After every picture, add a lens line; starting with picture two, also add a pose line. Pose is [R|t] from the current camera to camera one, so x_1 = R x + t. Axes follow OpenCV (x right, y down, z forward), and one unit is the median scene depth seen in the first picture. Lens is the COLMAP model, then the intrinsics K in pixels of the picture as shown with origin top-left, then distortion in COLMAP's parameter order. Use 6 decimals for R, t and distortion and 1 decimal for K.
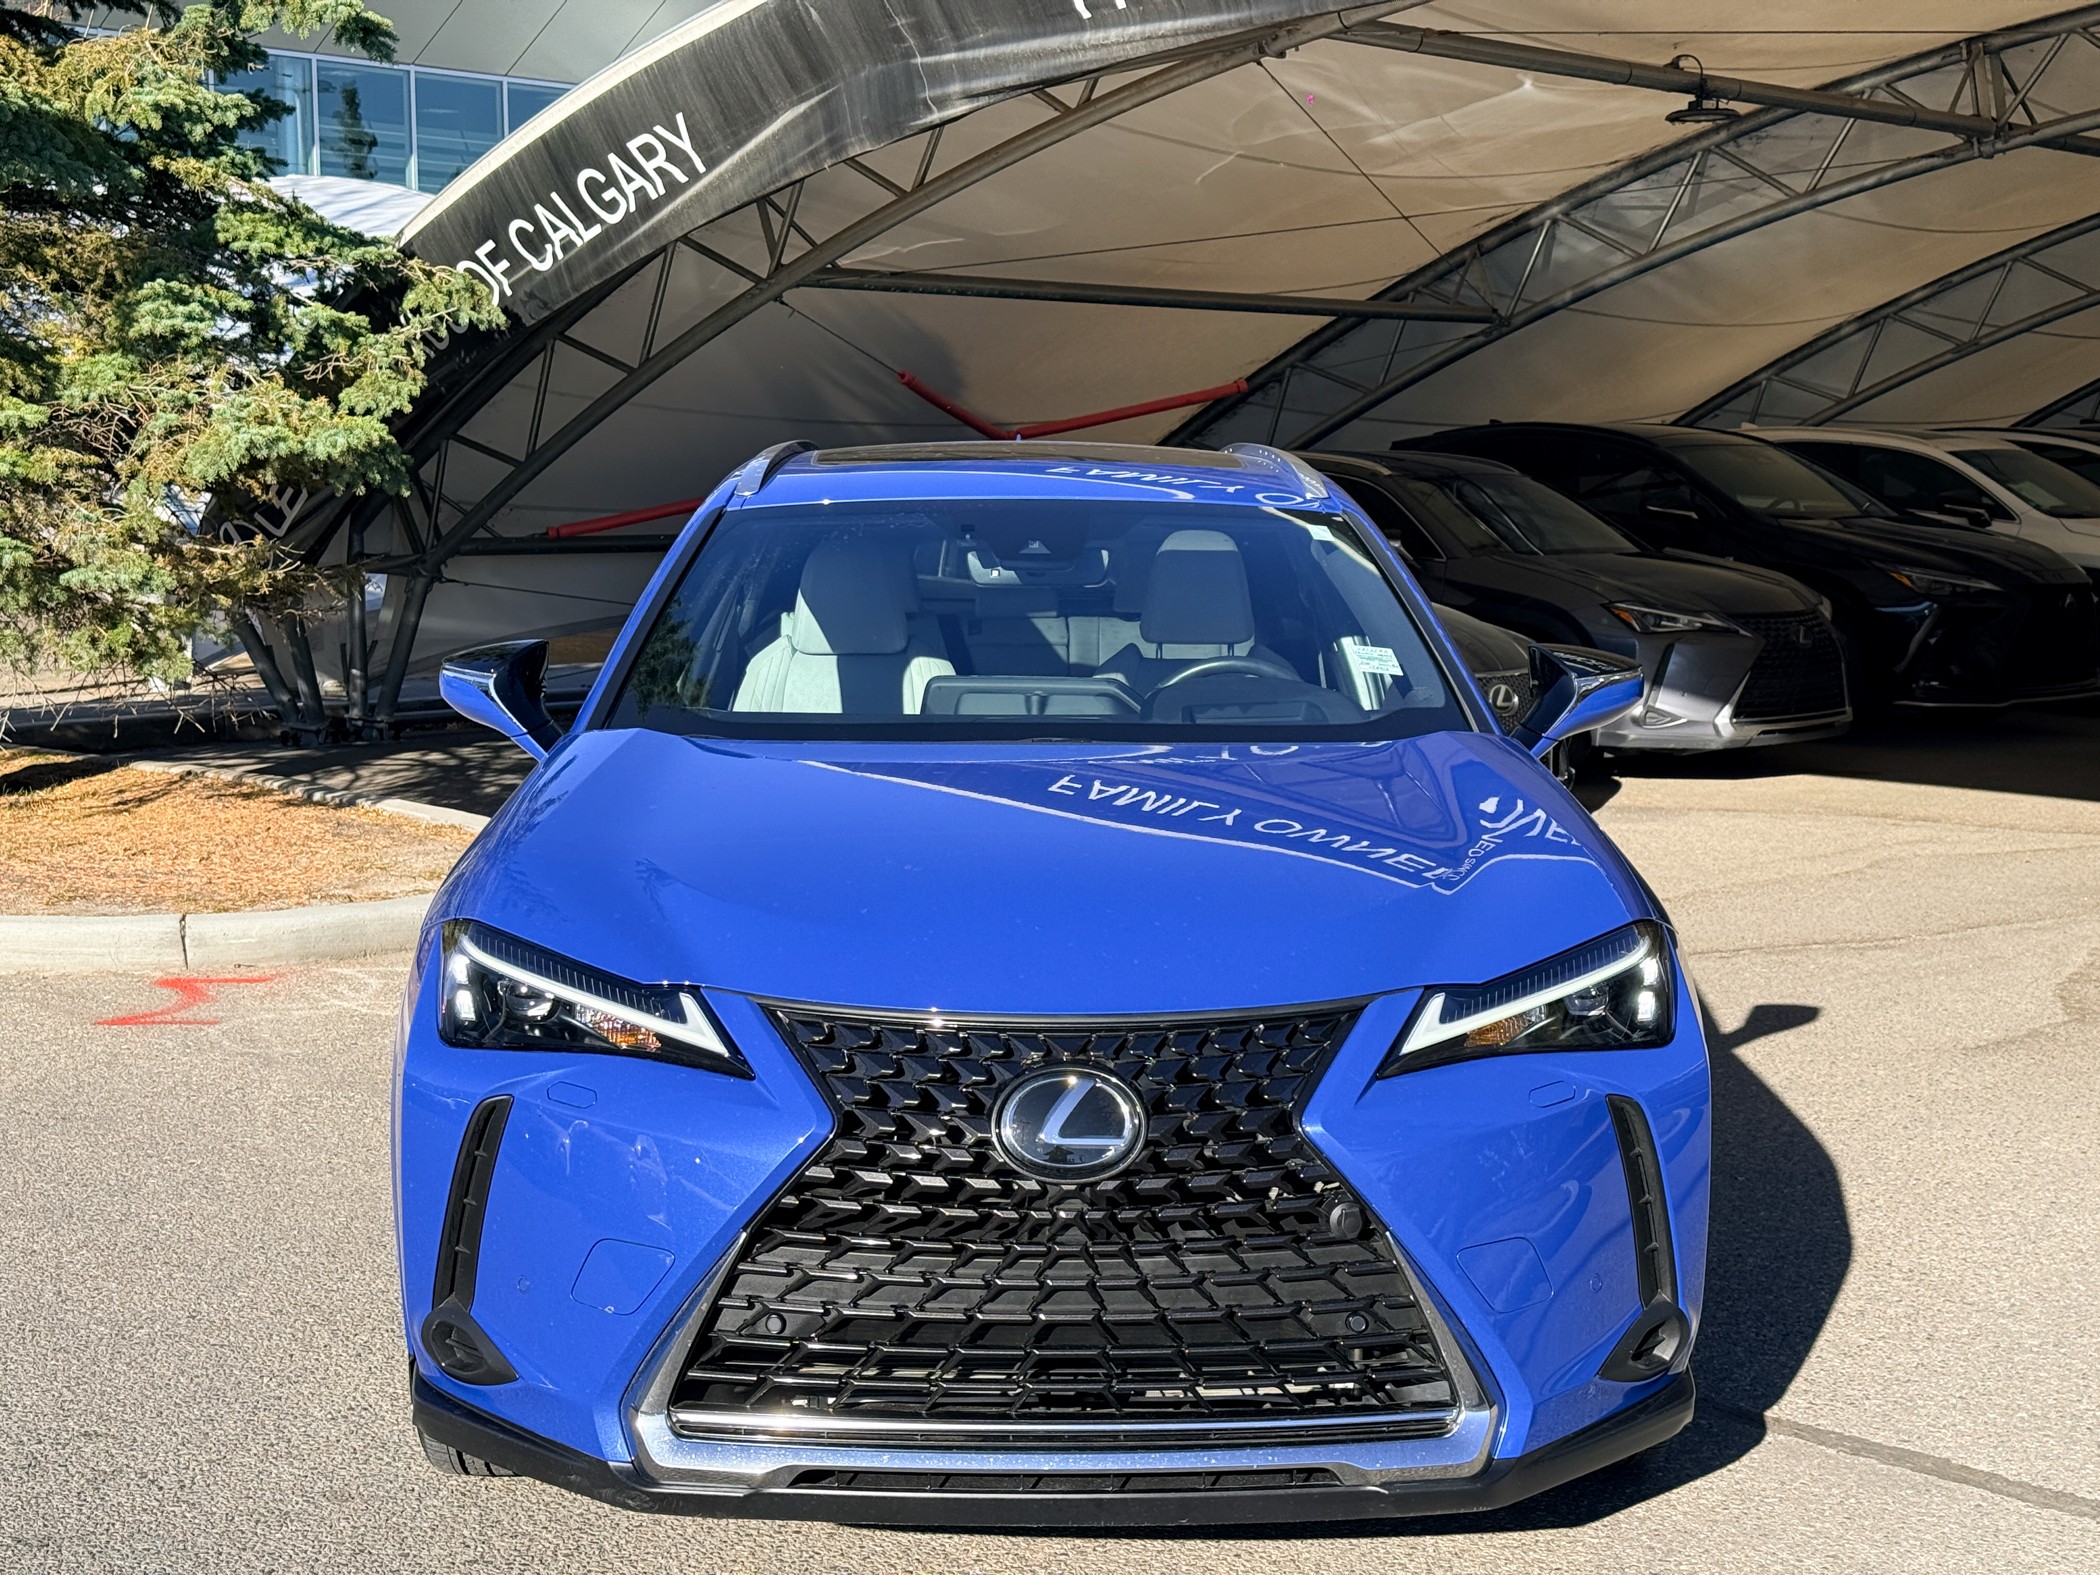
lens RADIAL K [[2936.7, 0, 1050.0], [0, 2936.7, 787.5], [0, 0, 1]] dist [0.217047, -0.499549]
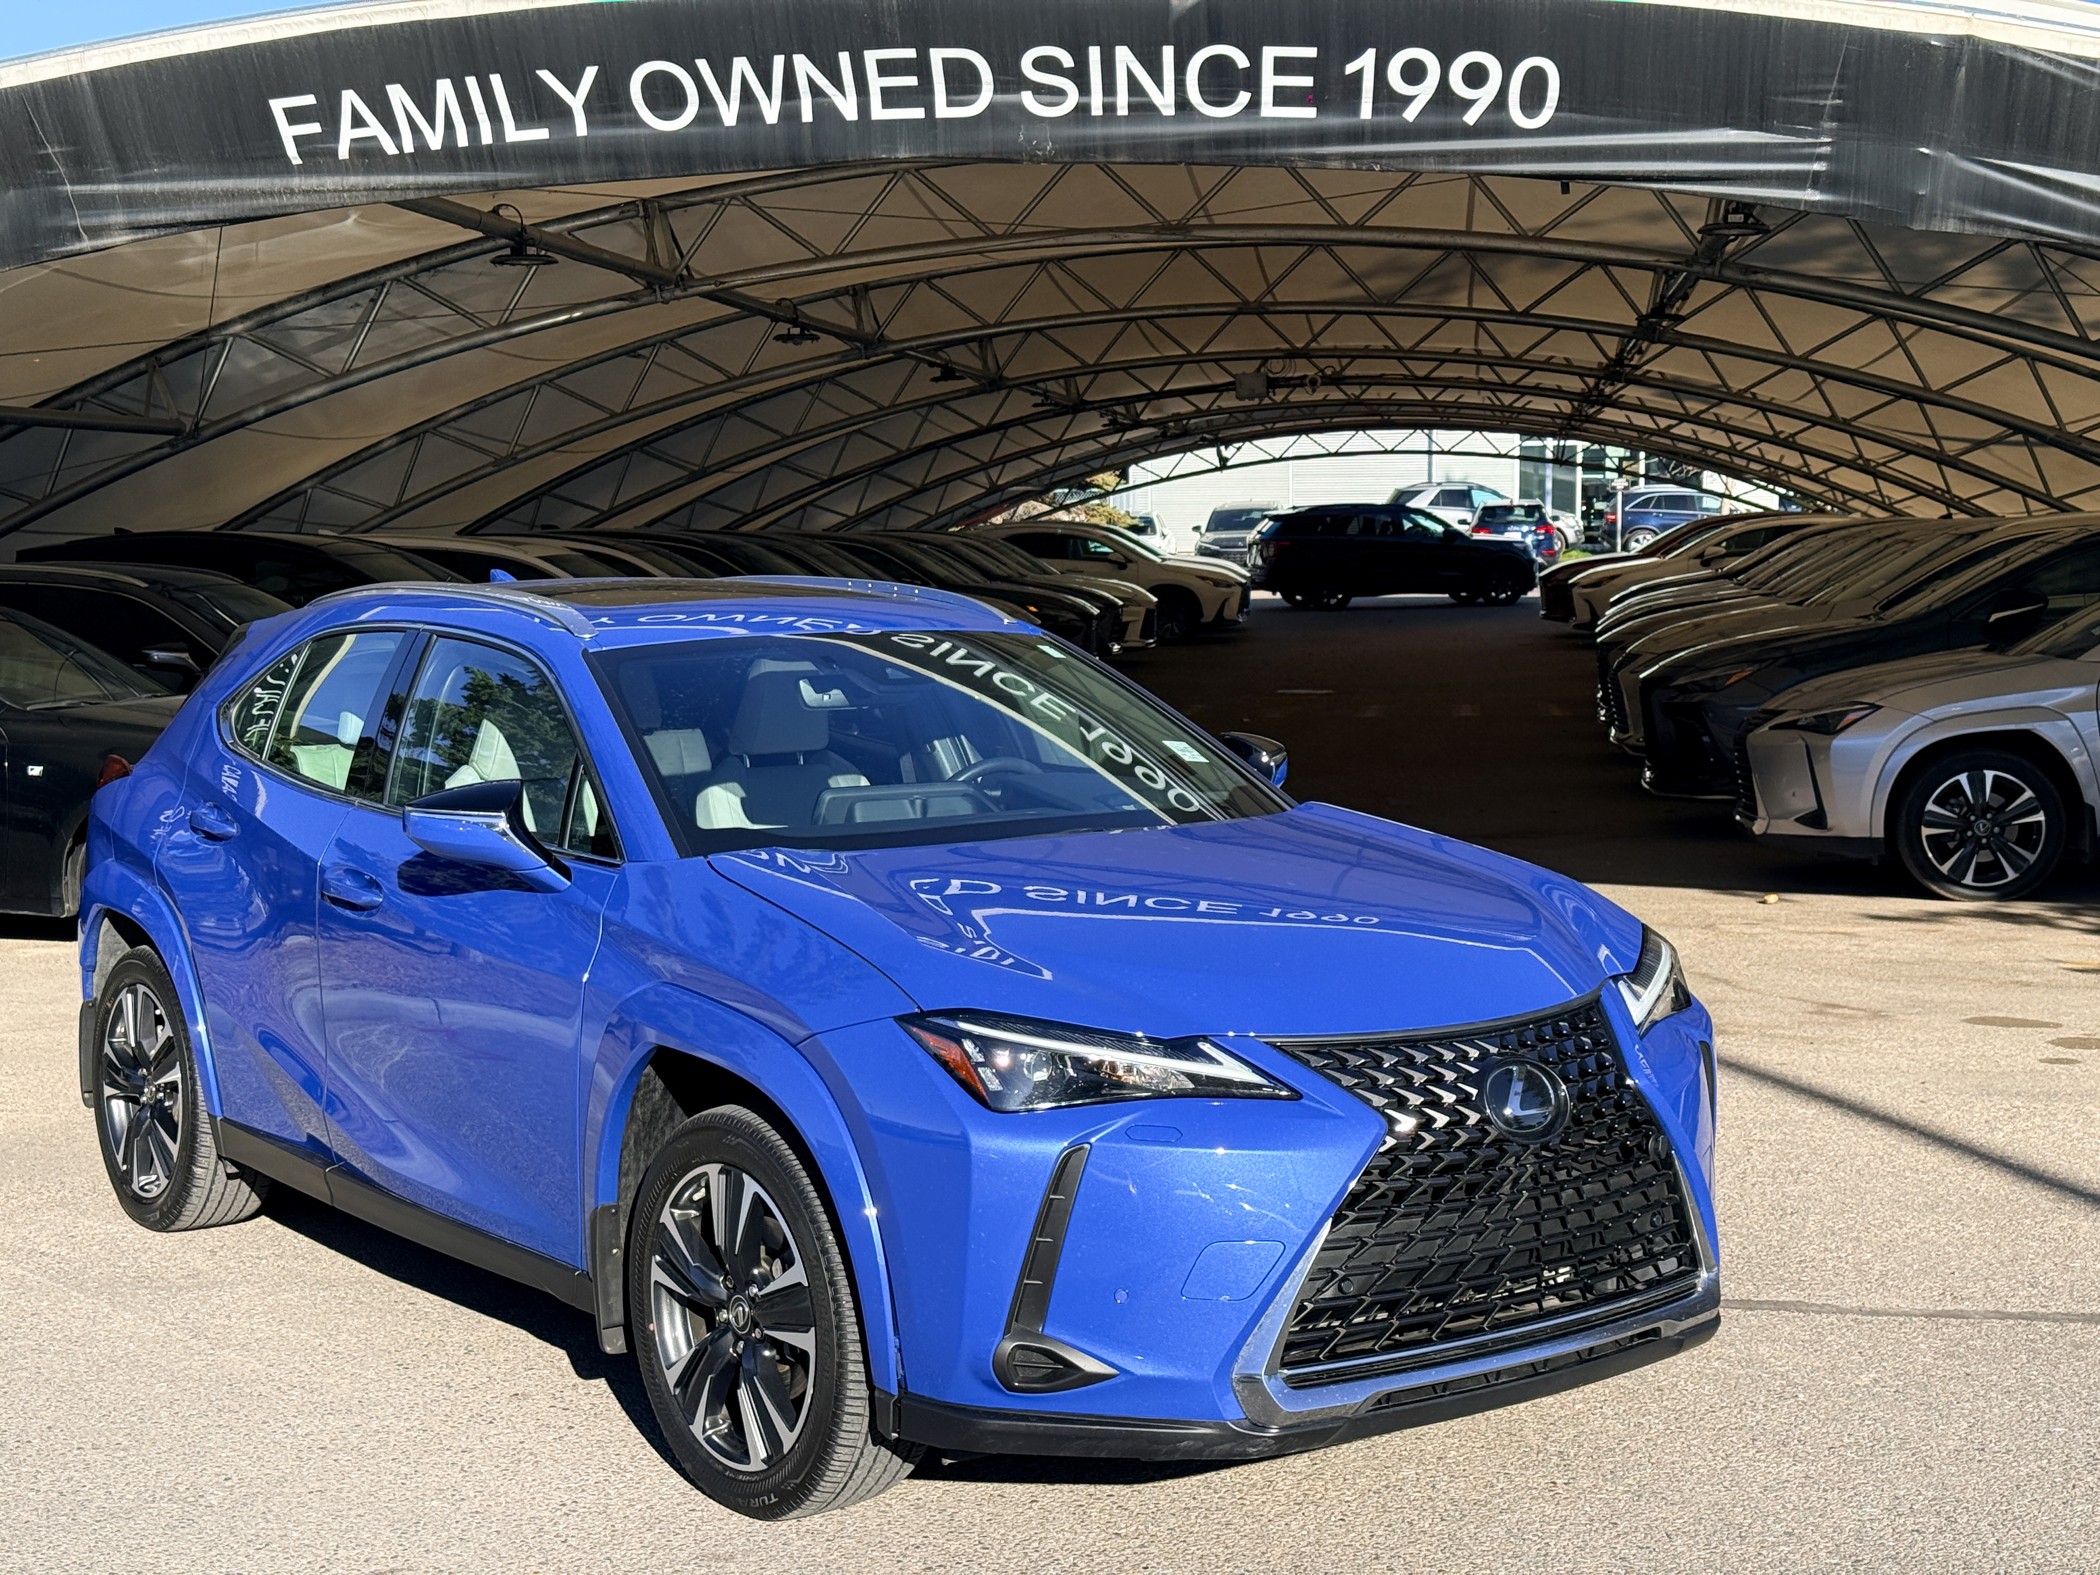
lens RADIAL K [[2936.7, 0, 1050.0], [0, 2936.7, 787.5], [0, 0, 1]] dist [0.217047, -0.499549]
pose [[0.814103, -0.063515, 0.577237, -0.231538], [0.080922, 0.996710, -0.004457, -0.009552], [-0.575055, 0.050340, 0.816565, 0.004698]]
